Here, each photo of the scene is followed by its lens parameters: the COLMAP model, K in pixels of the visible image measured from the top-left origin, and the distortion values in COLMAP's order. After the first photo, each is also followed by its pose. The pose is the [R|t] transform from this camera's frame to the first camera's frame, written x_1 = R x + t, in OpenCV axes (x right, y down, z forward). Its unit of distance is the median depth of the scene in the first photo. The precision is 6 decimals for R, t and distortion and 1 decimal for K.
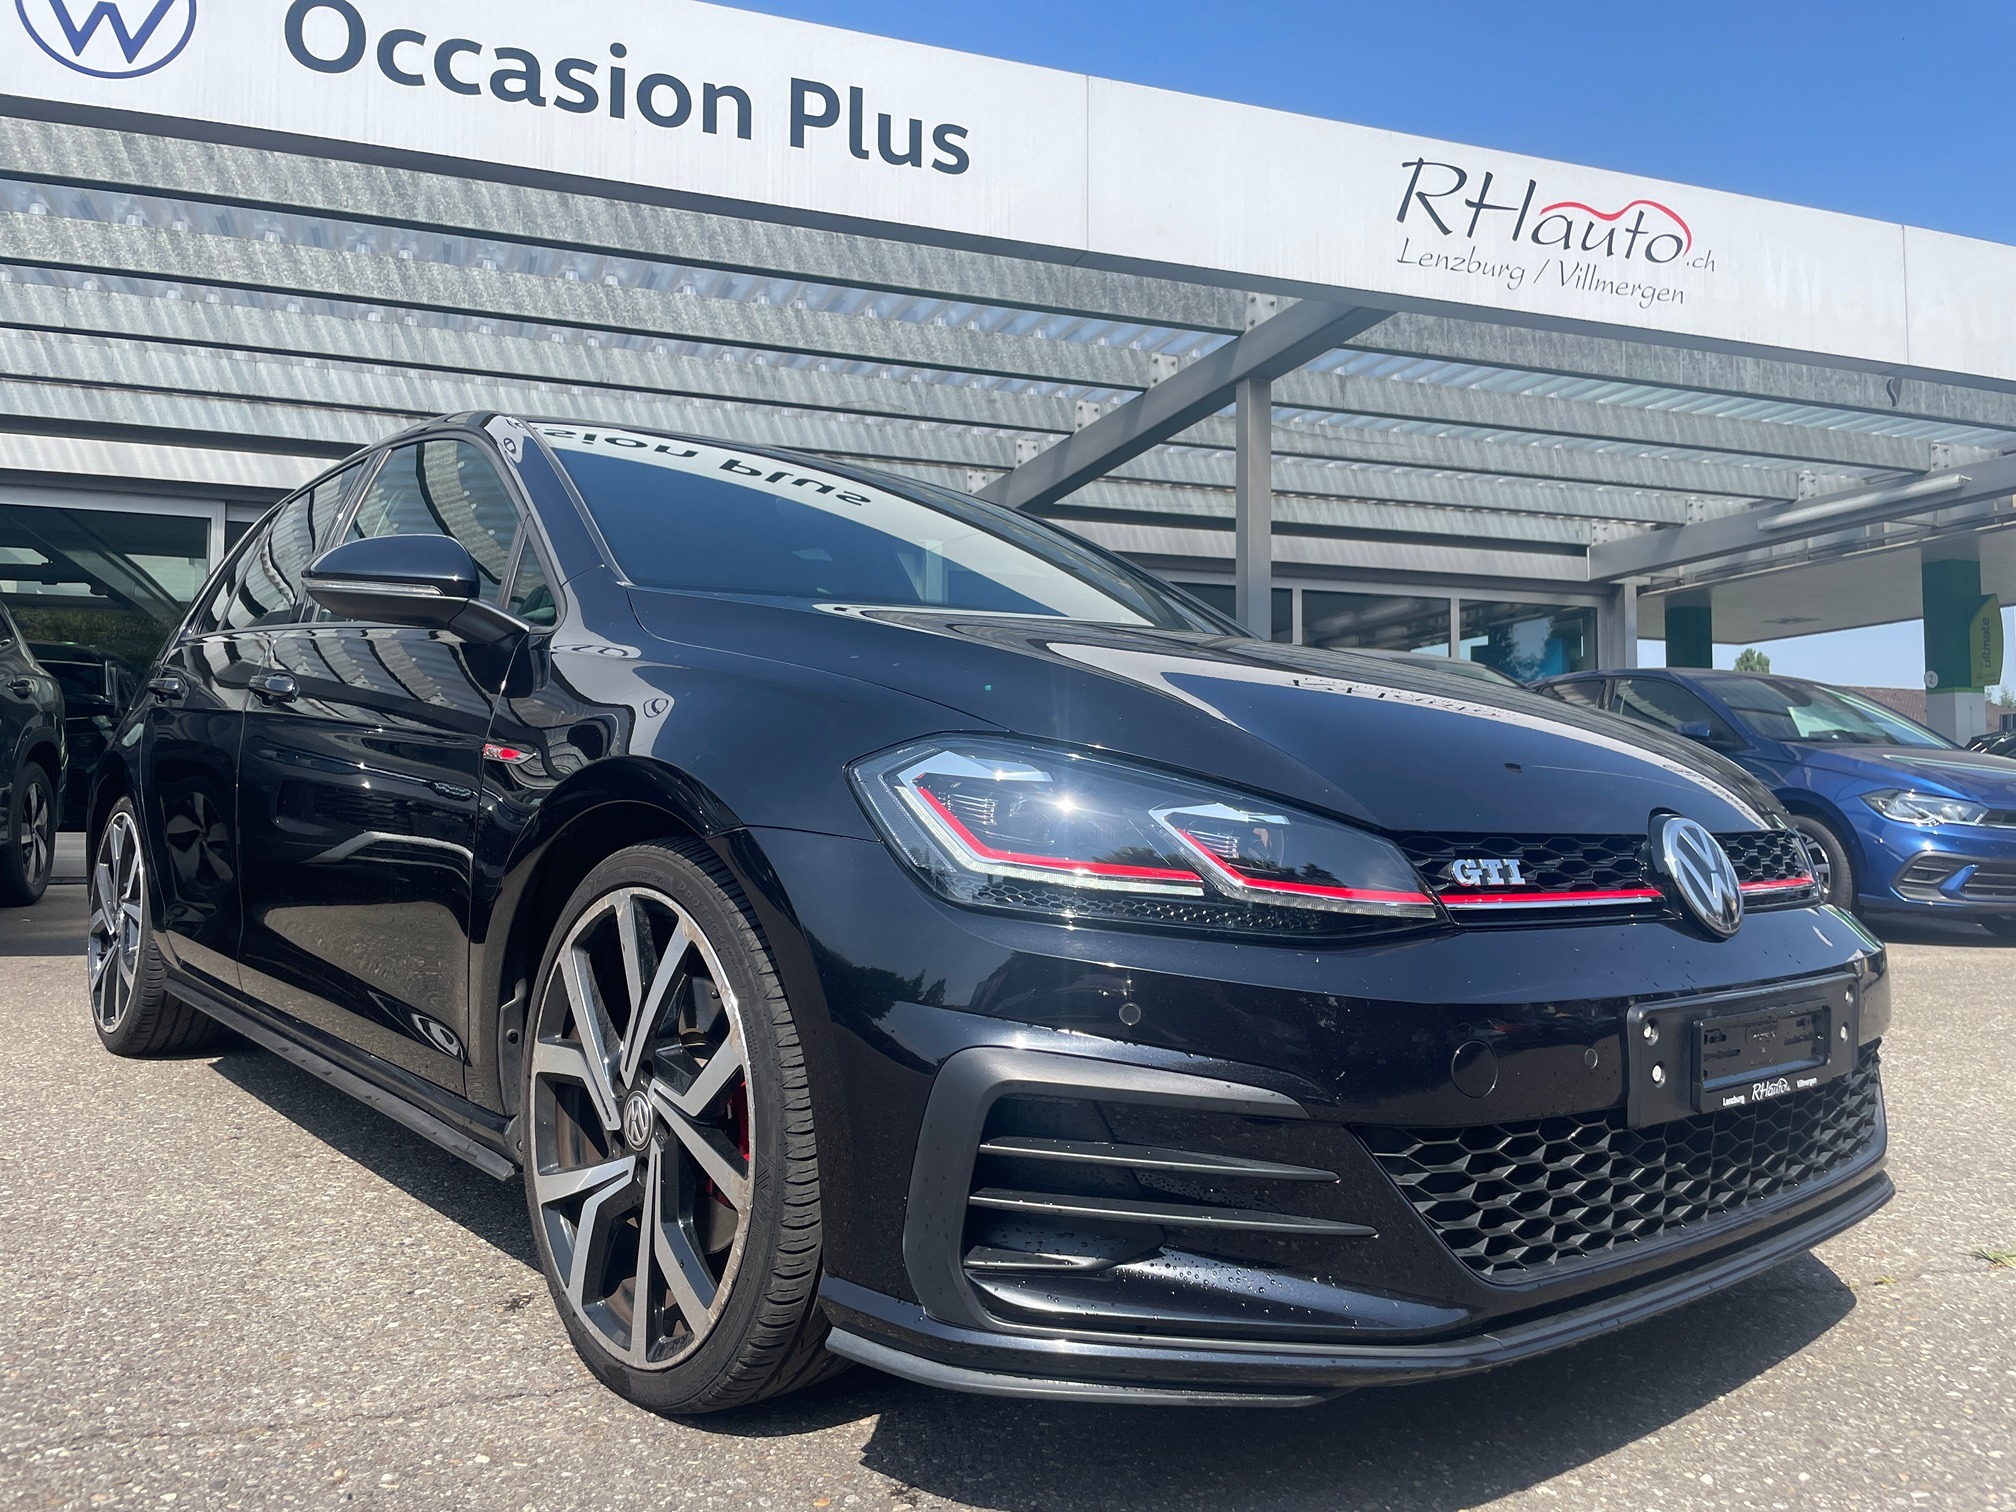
lens RADIAL K [[1562.2, 0, 1019.3], [0, 1562.2, 748.9], [0, 0, 1]] dist [0.076284, -0.114344]
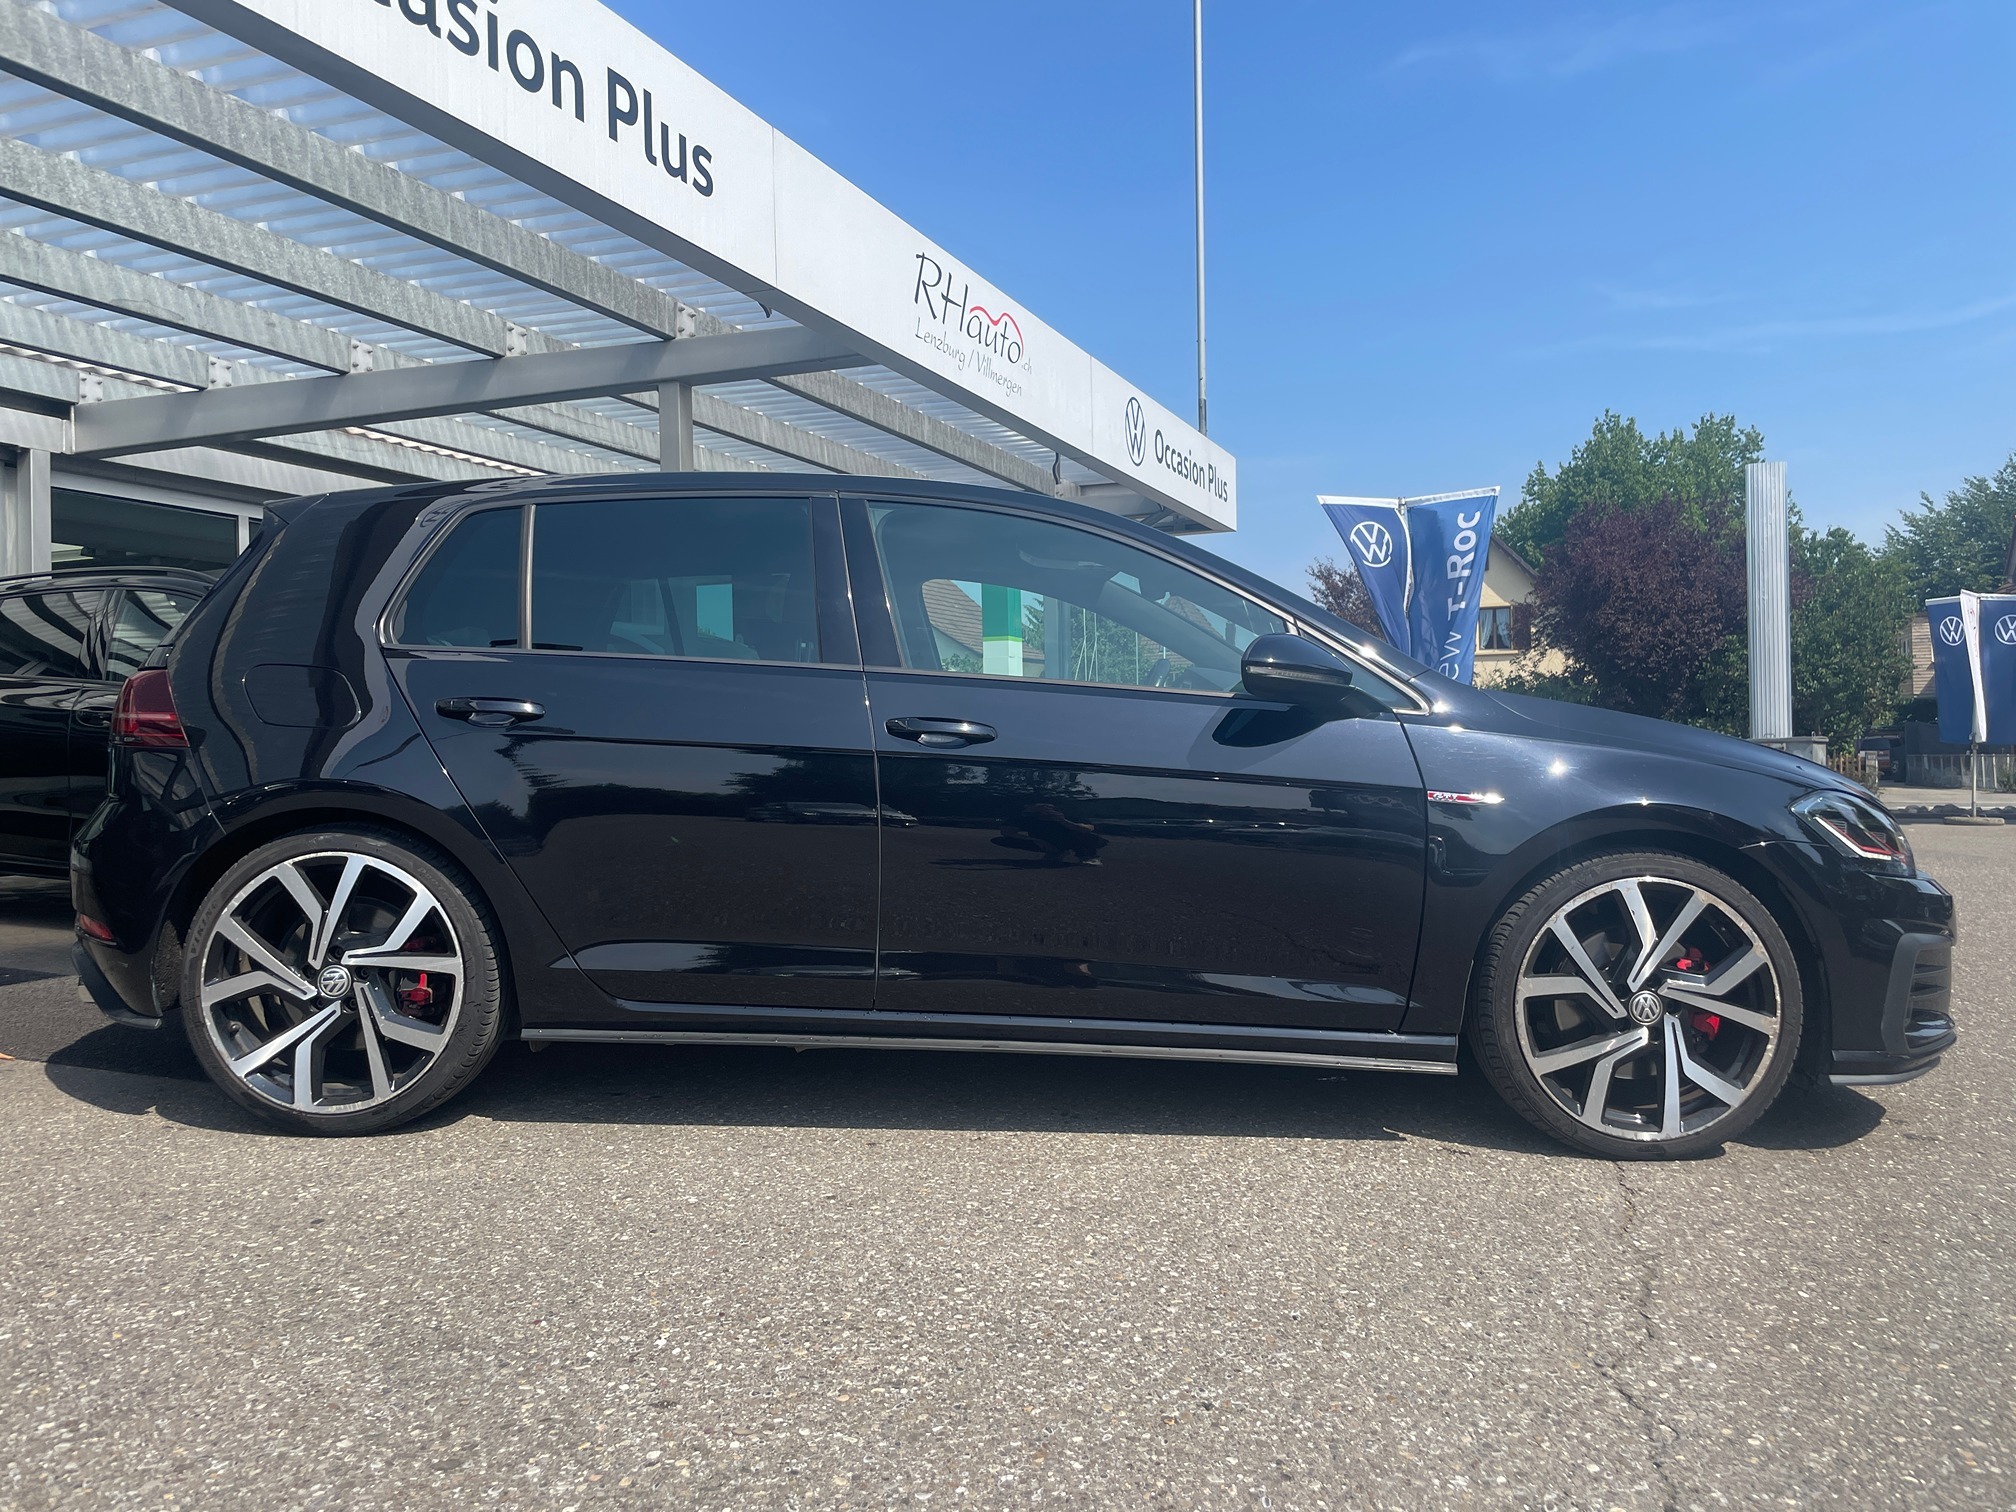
lens RADIAL K [[1562.2, 0, 989.1], [0, 1562.2, 761.9], [0, 0, 1]] dist [0.076284, -0.114344]
pose [[0.668829, -0.021843, 0.743095, -0.603569], [-0.019628, 0.998701, 0.047023, -0.031994], [-0.743157, -0.046036, 0.667532, 0.111043]]
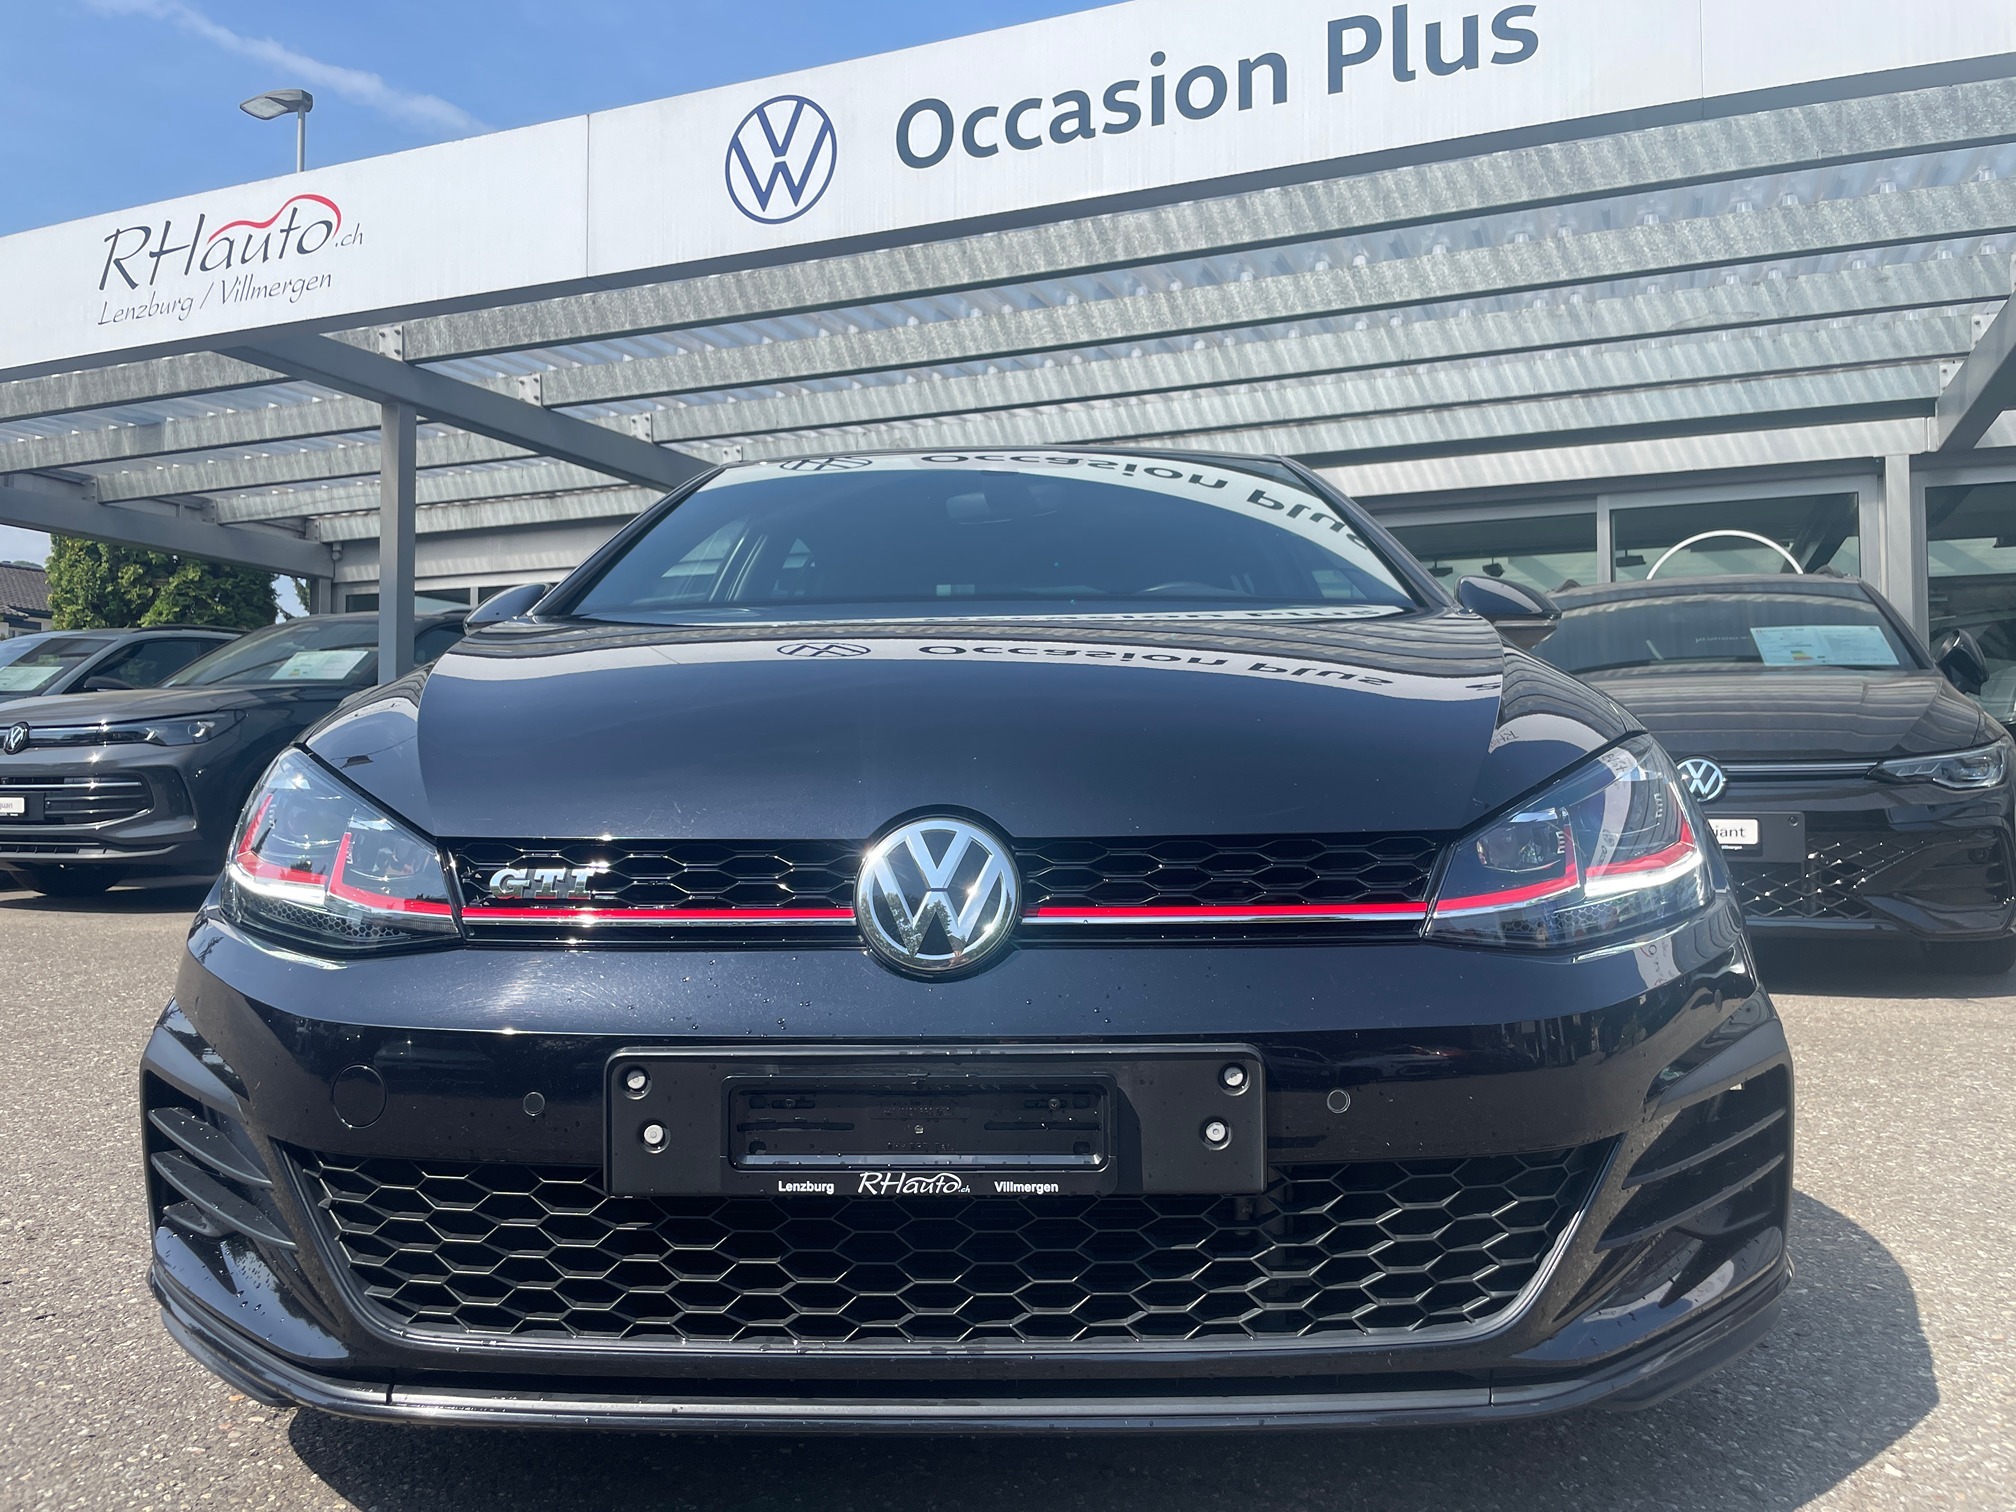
lens RADIAL K [[1562.2, 0, 980.9], [0, 1562.2, 778.9], [0, 0, 1]] dist [0.076284, -0.114344]
pose [[0.727622, -0.018230, -0.685736, 0.281293], [0.040068, 0.999070, 0.015956, 0.001703], [0.684807, -0.039086, 0.727675, 0.128286]]
